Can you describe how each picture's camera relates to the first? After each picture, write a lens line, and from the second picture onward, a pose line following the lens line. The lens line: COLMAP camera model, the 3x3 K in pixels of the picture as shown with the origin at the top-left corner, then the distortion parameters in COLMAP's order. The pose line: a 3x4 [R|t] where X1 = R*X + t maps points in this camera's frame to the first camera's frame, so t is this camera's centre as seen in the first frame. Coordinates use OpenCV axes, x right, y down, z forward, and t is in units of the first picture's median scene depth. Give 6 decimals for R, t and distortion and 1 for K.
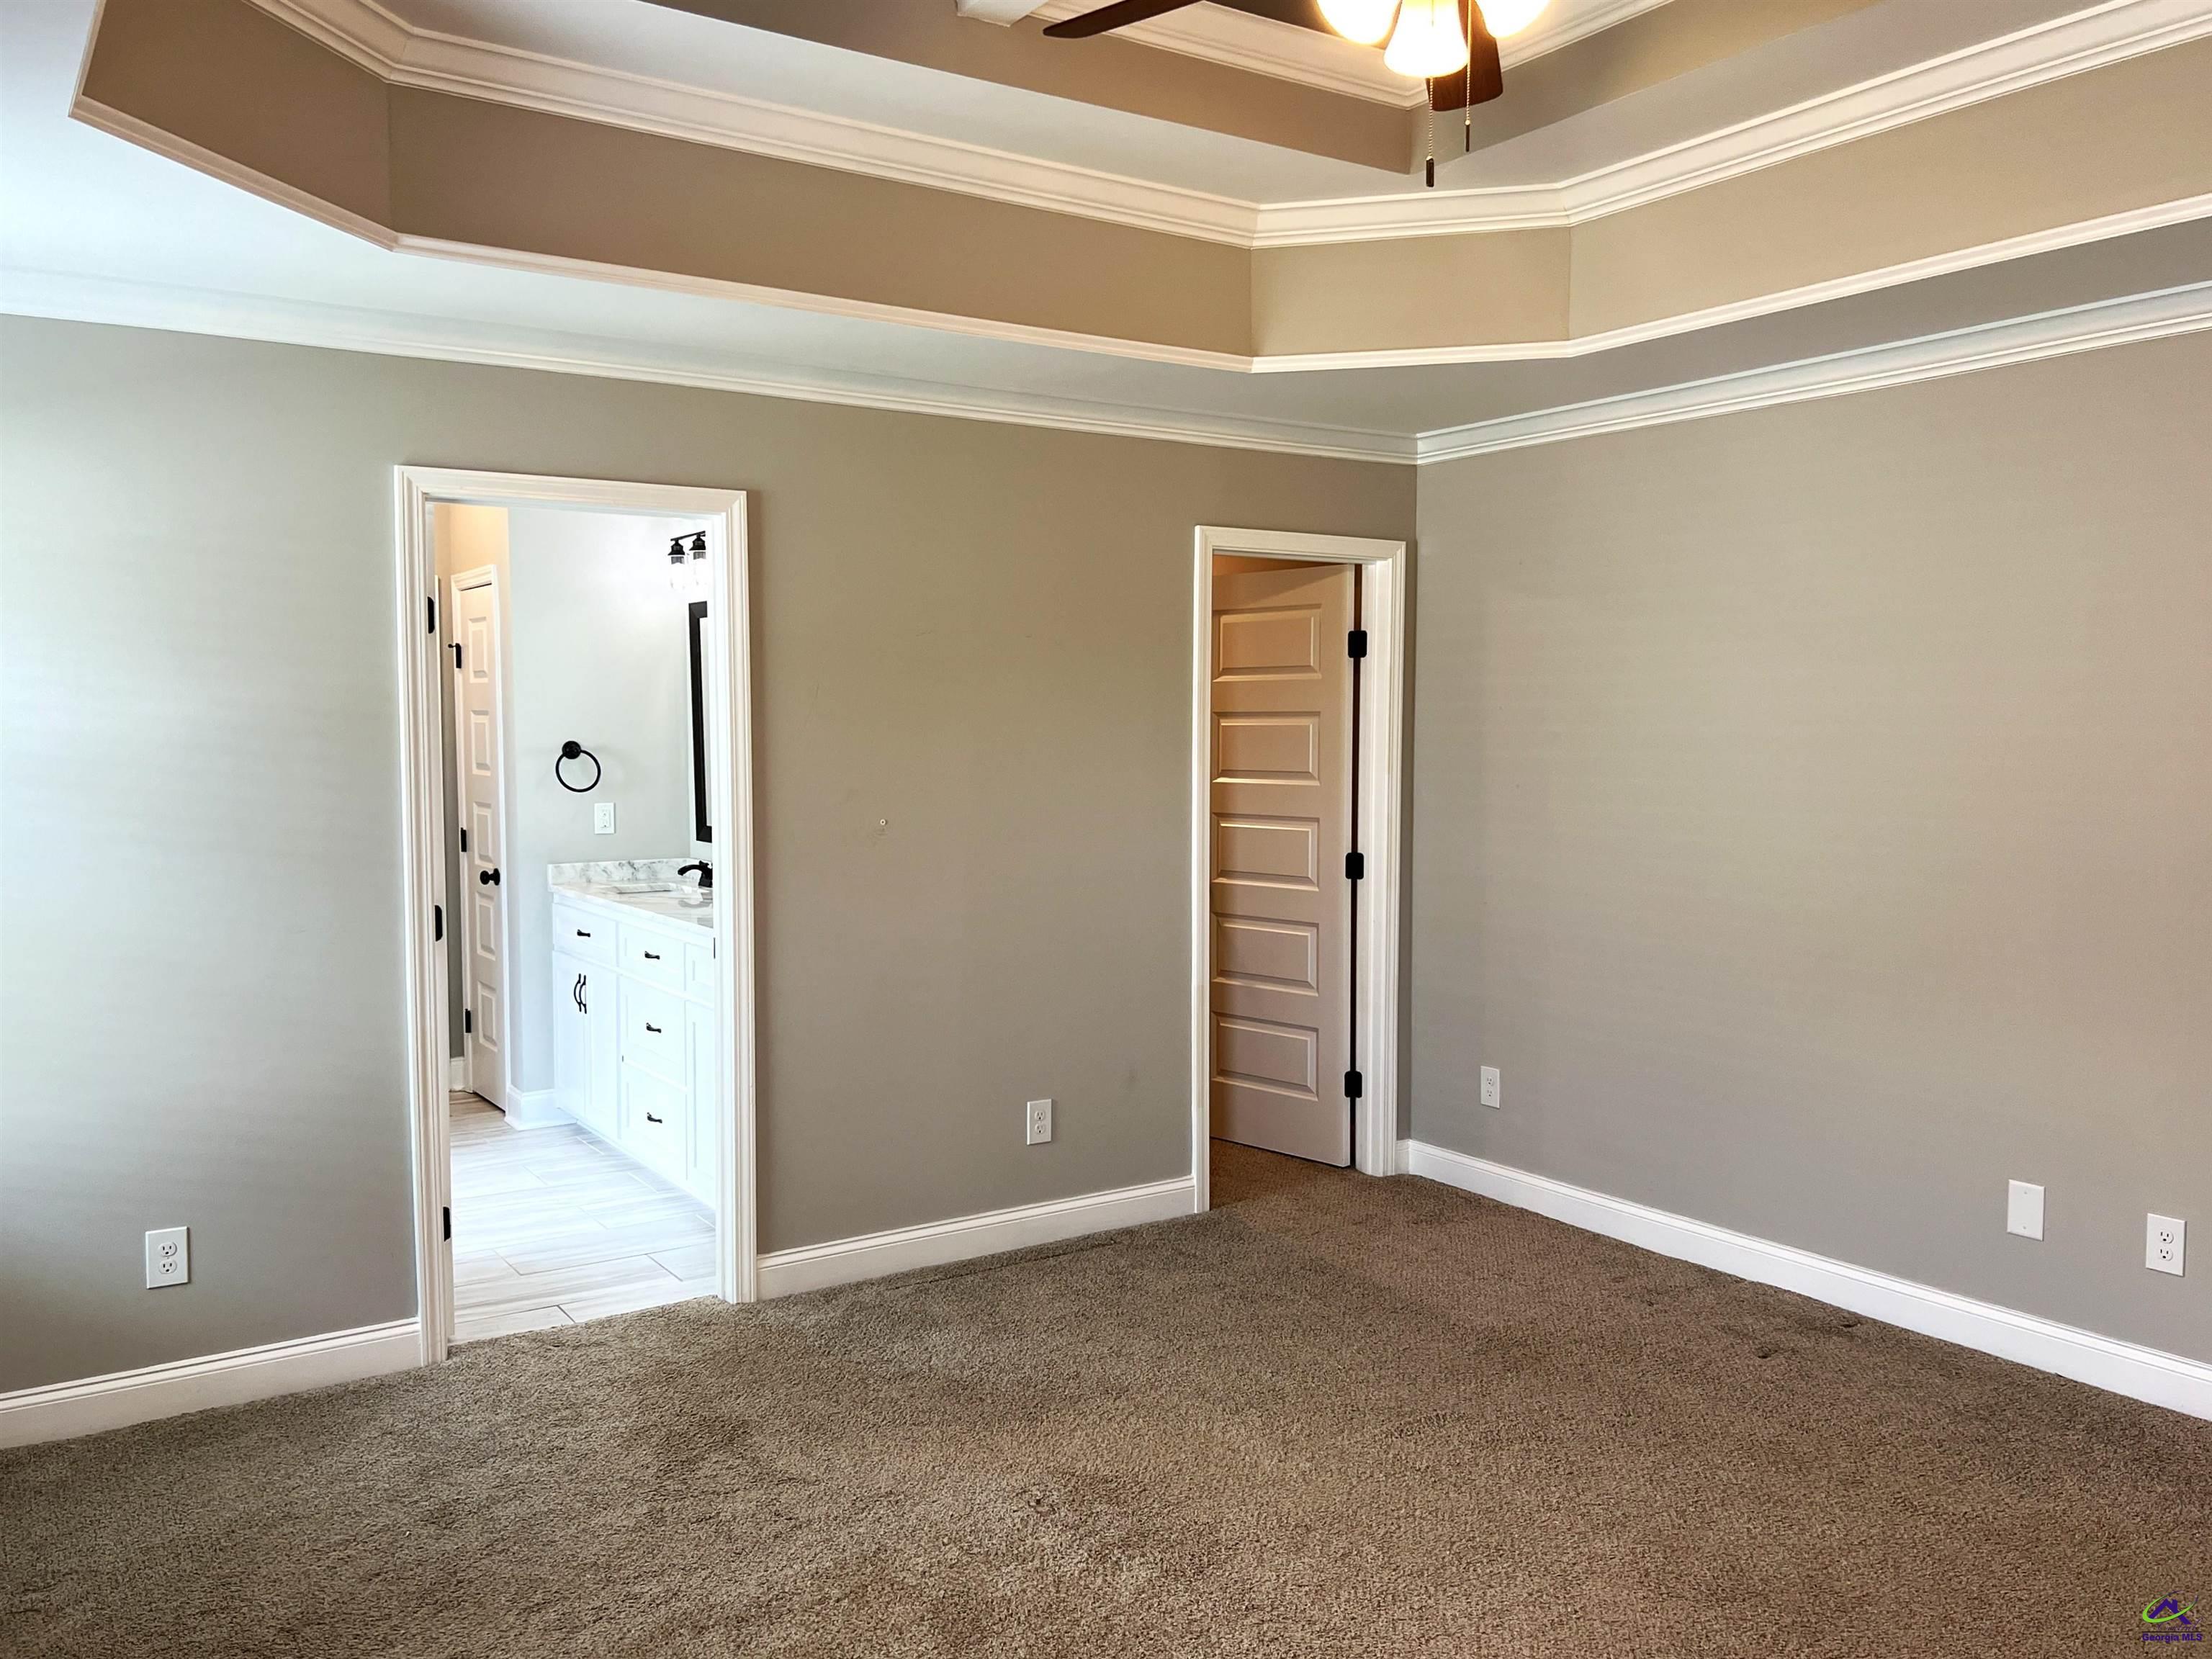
lens RADIAL K [[1708.9, 0, 1127.3], [0, 1708.9, 847.9], [0, 0, 1]] dist [0.044101, -0.045256]
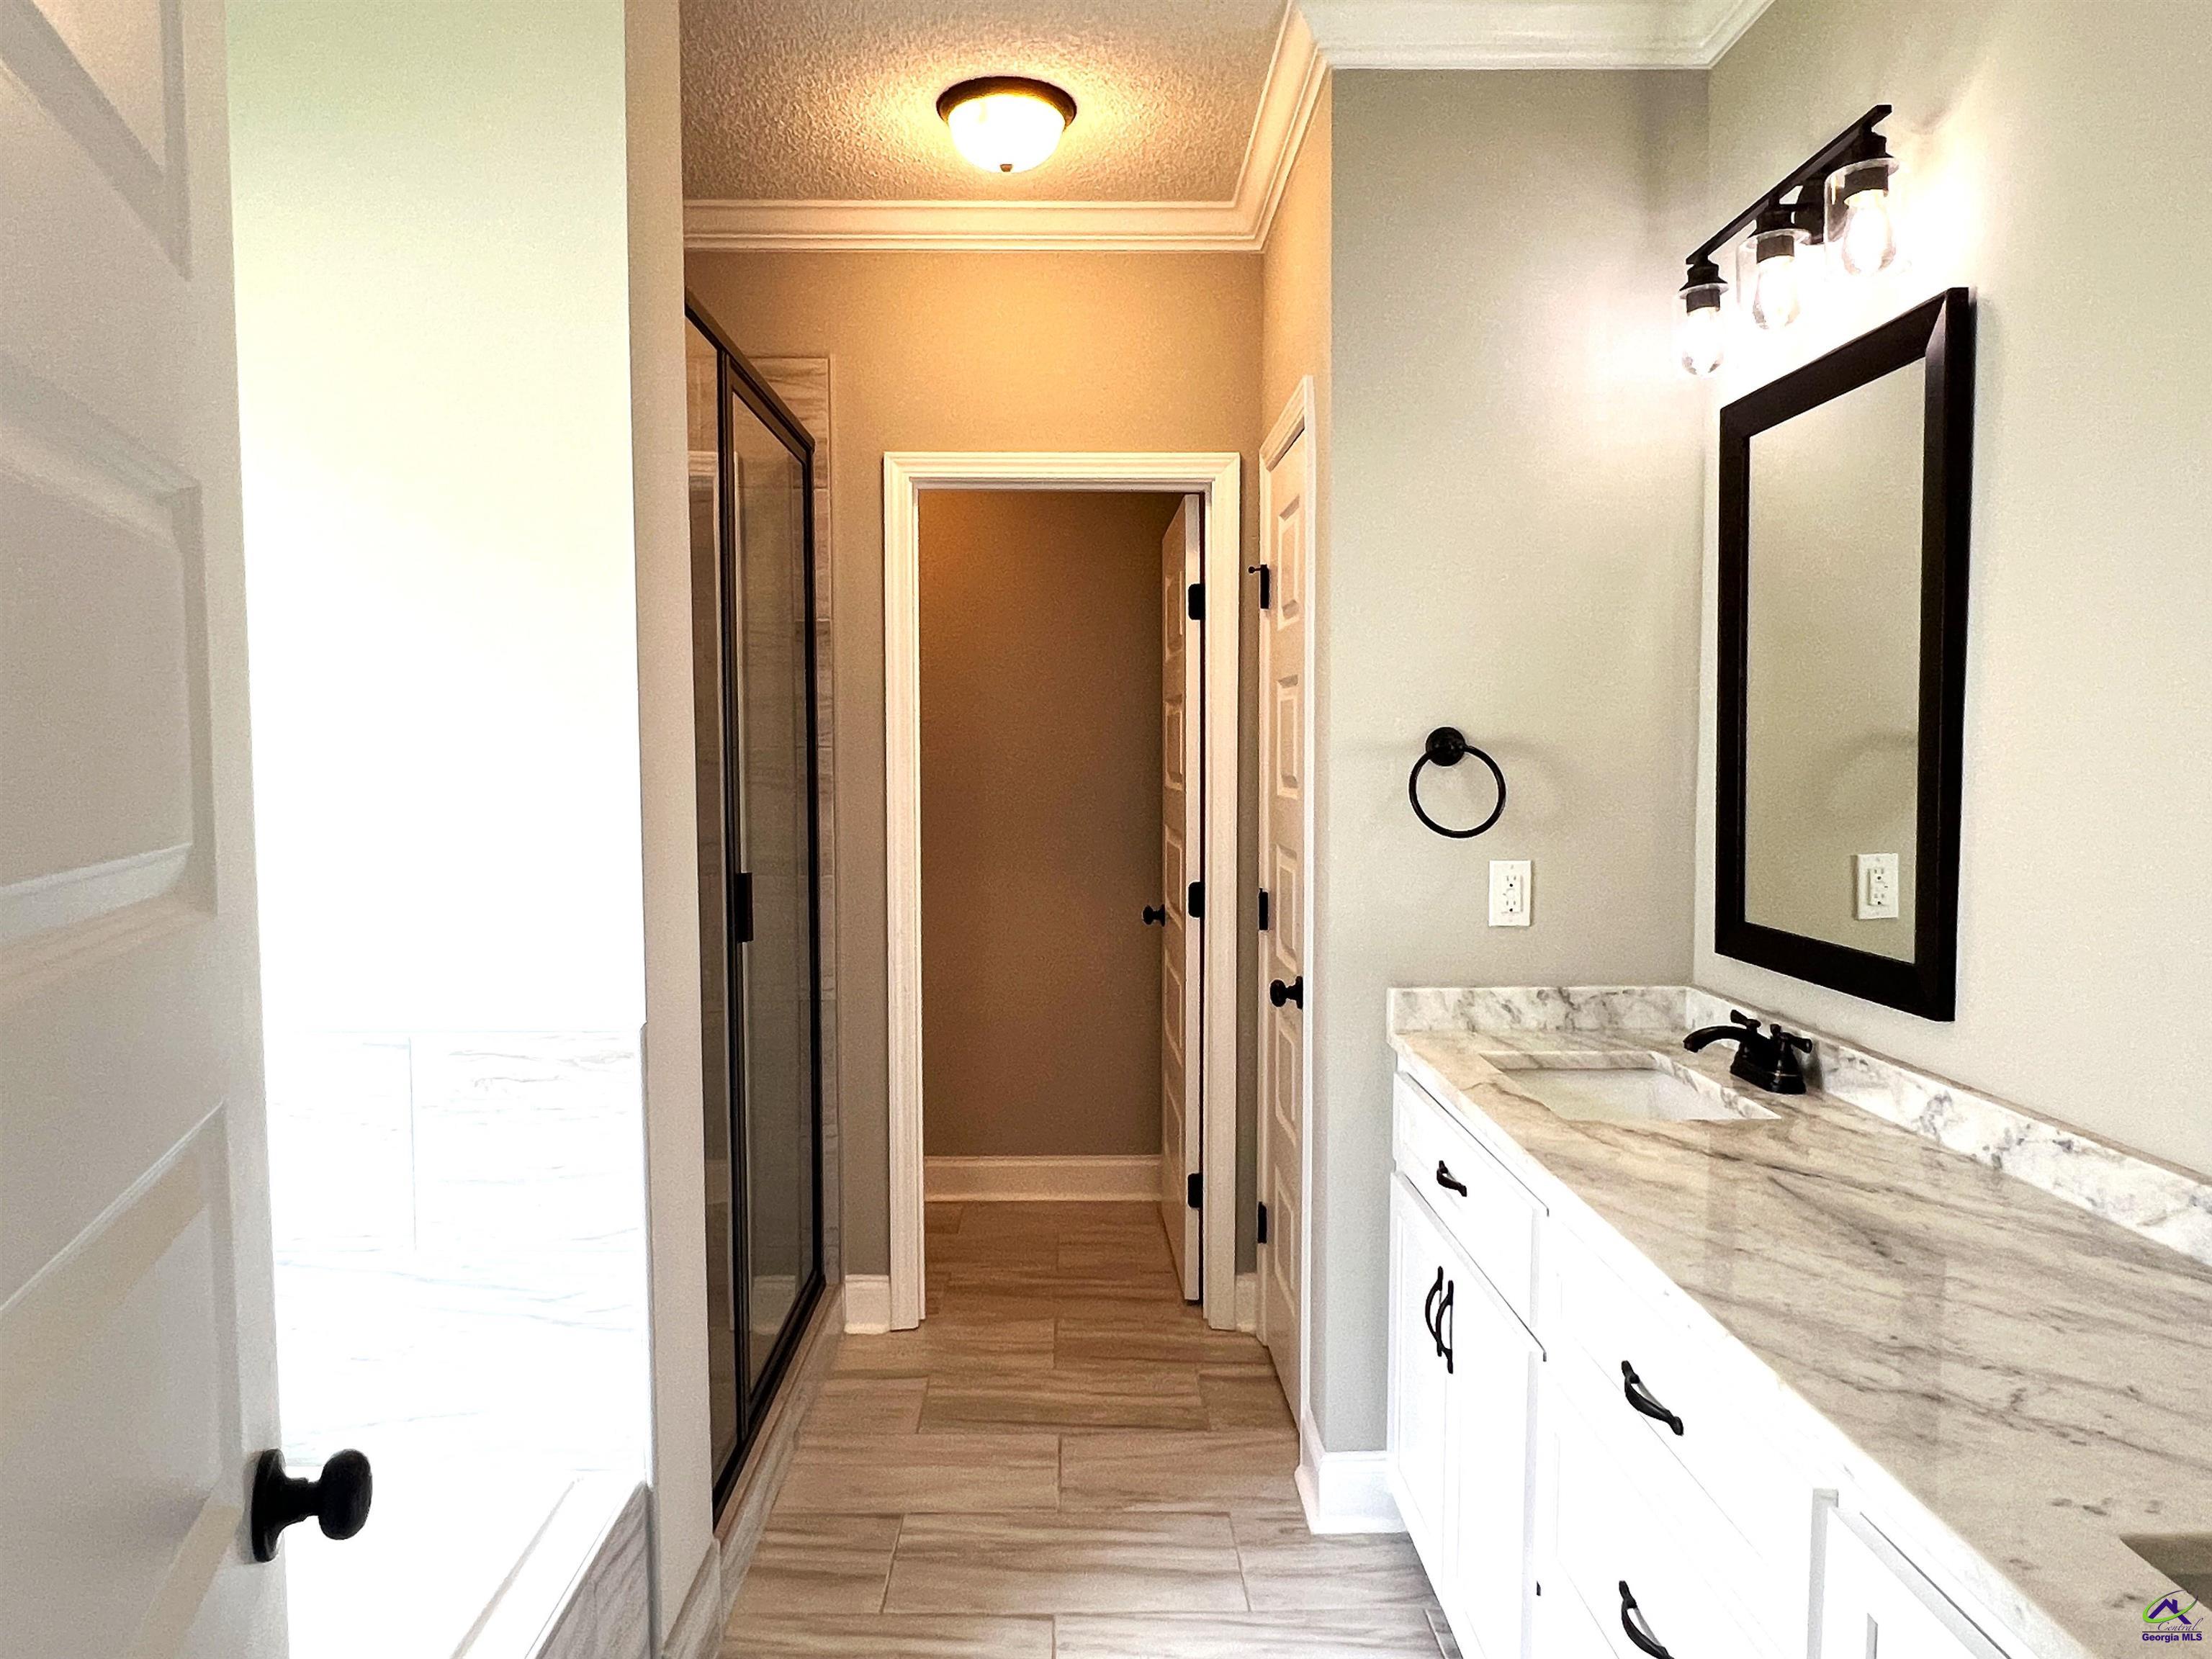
lens RADIAL K [[1414.1, 0, 1097.8], [0, 1414.1, 830.2], [0, 0, 1]] dist [-0.009774, -0.003044]
pose [[0.839900, 0.027591, -0.542039, -0.229890], [-0.038055, 0.999243, -0.008103, -0.032537], [0.541405, 0.027433, 0.840314, 0.740589]]
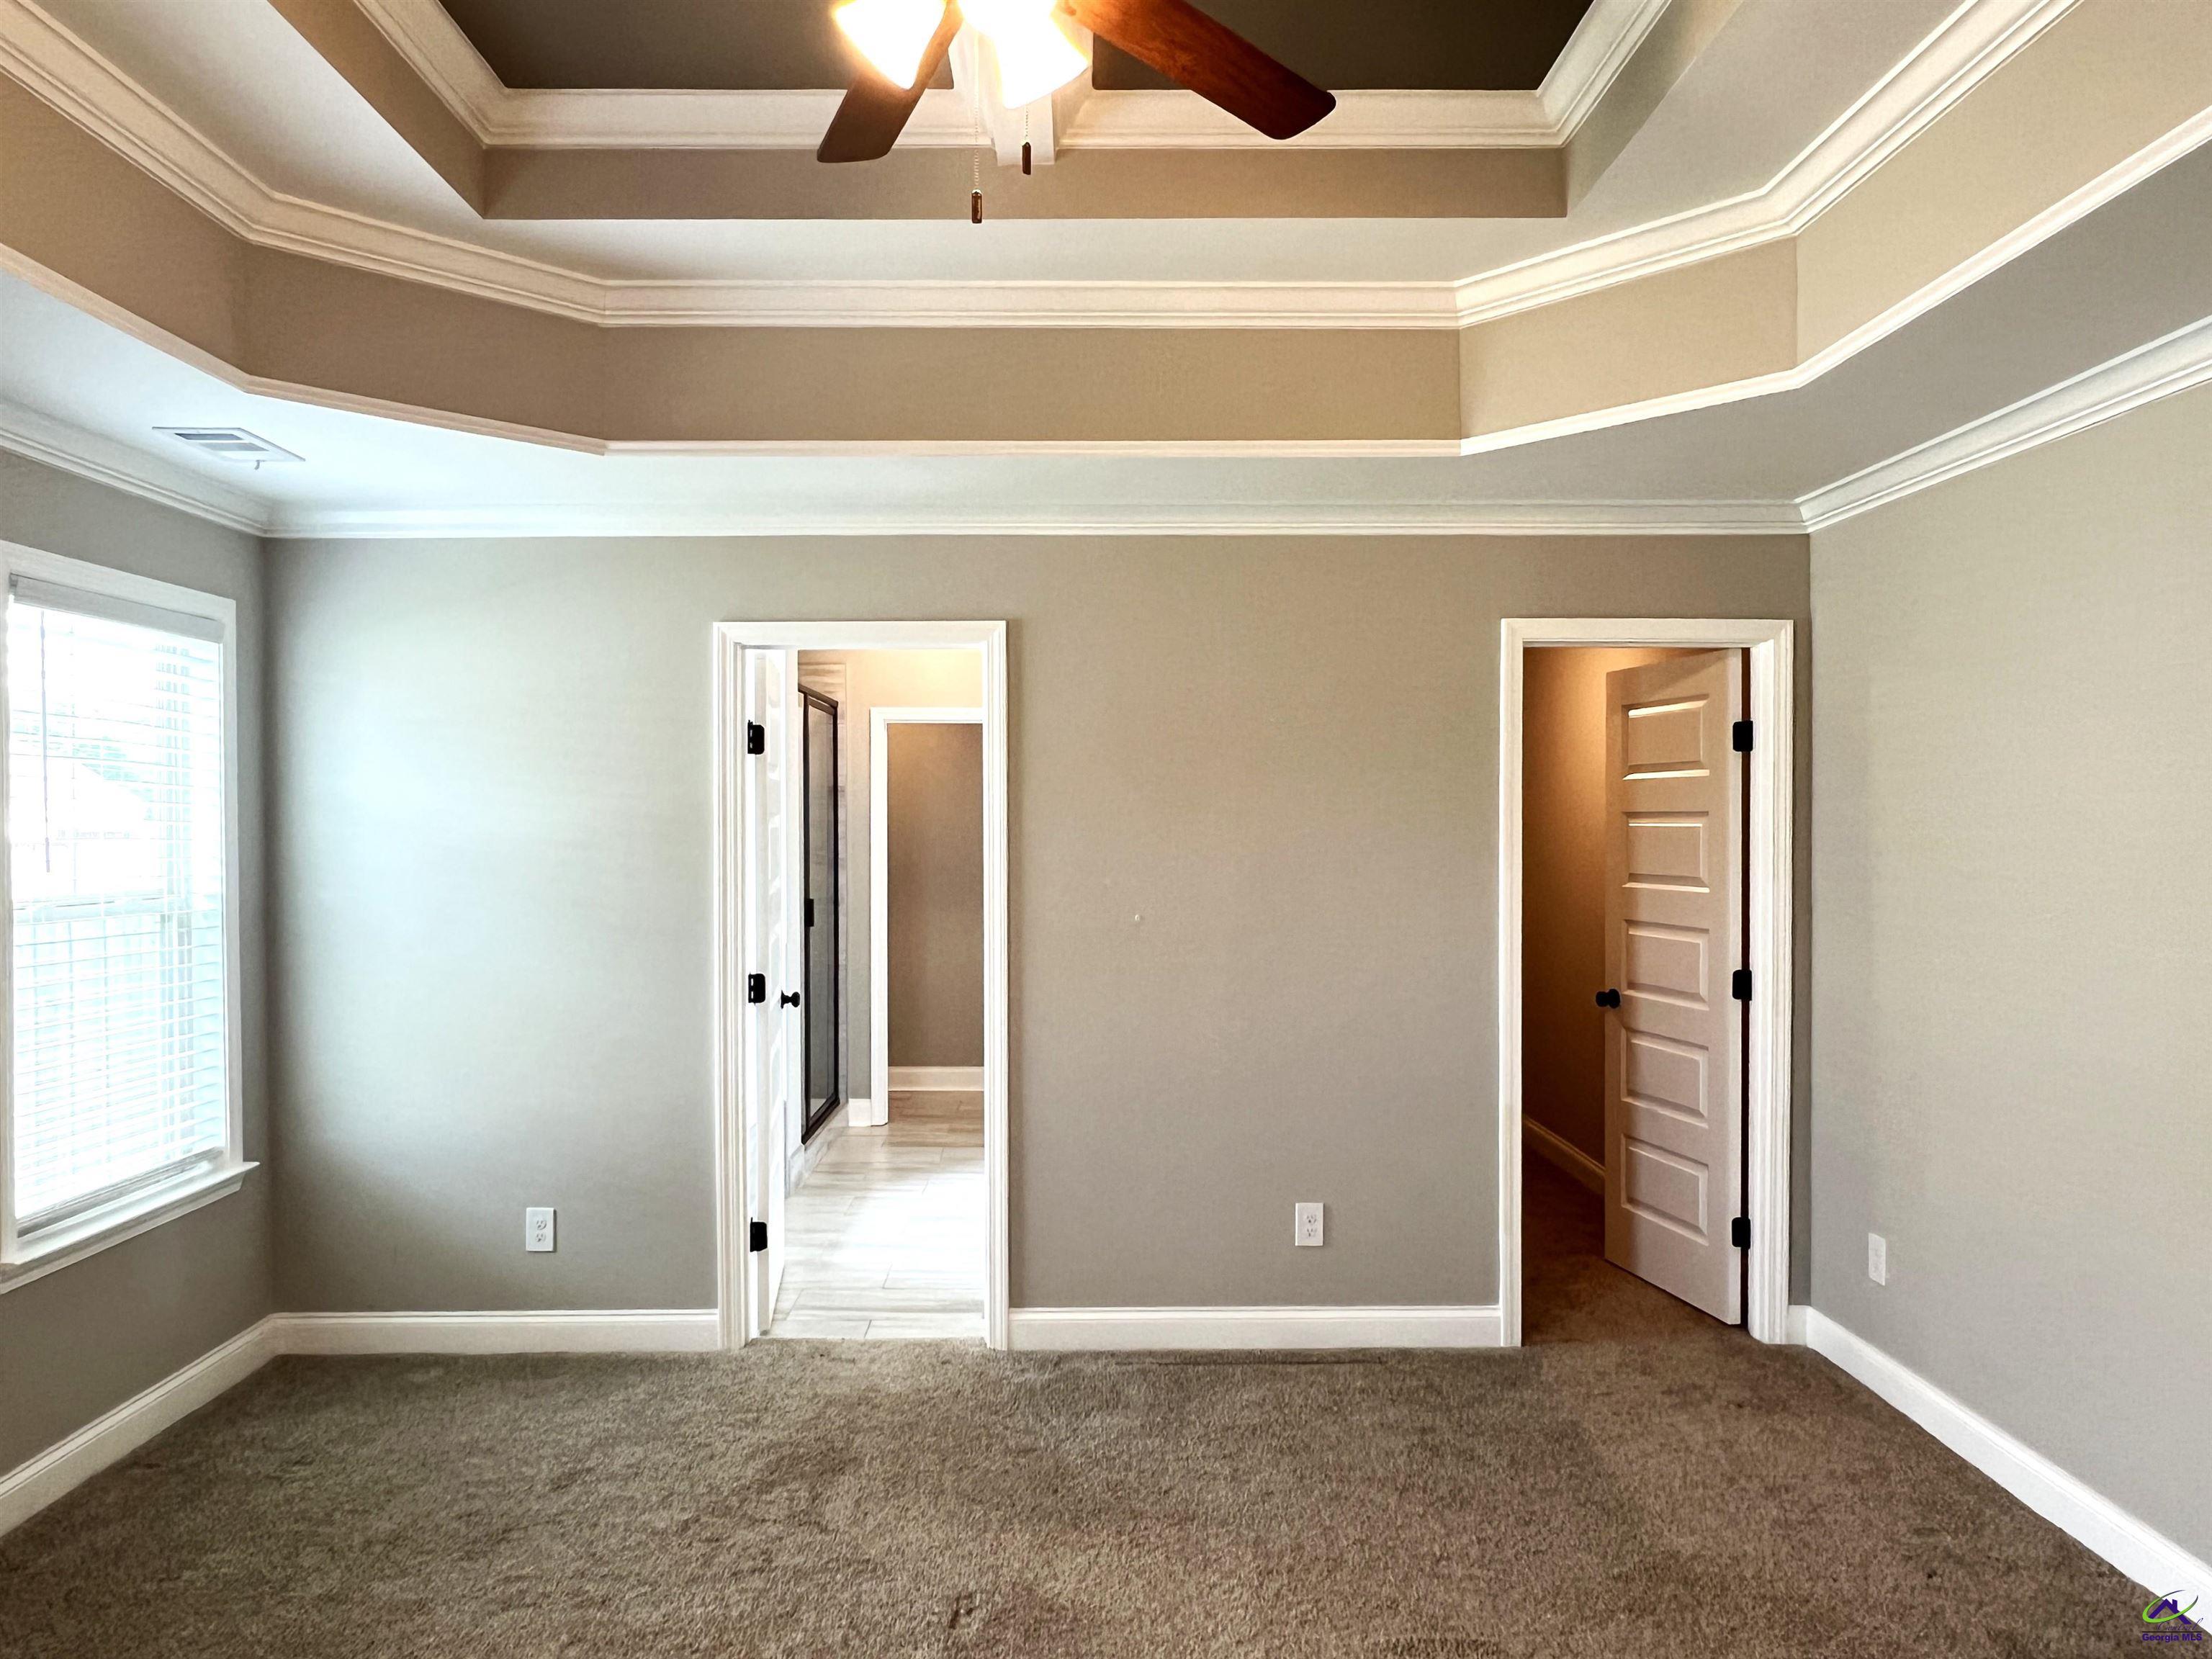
lens RADIAL K [[1478.2, 0, 1083.5], [0, 1478.2, 841.0], [0, 0, 1]] dist [-0.005990, 0.002829]
pose [[0.841433, 0.004979, -0.540338, 0.261108], [-0.038538, 0.997964, -0.050818, -0.011859], [0.538985, 0.063584, 0.839912, 0.166531]]
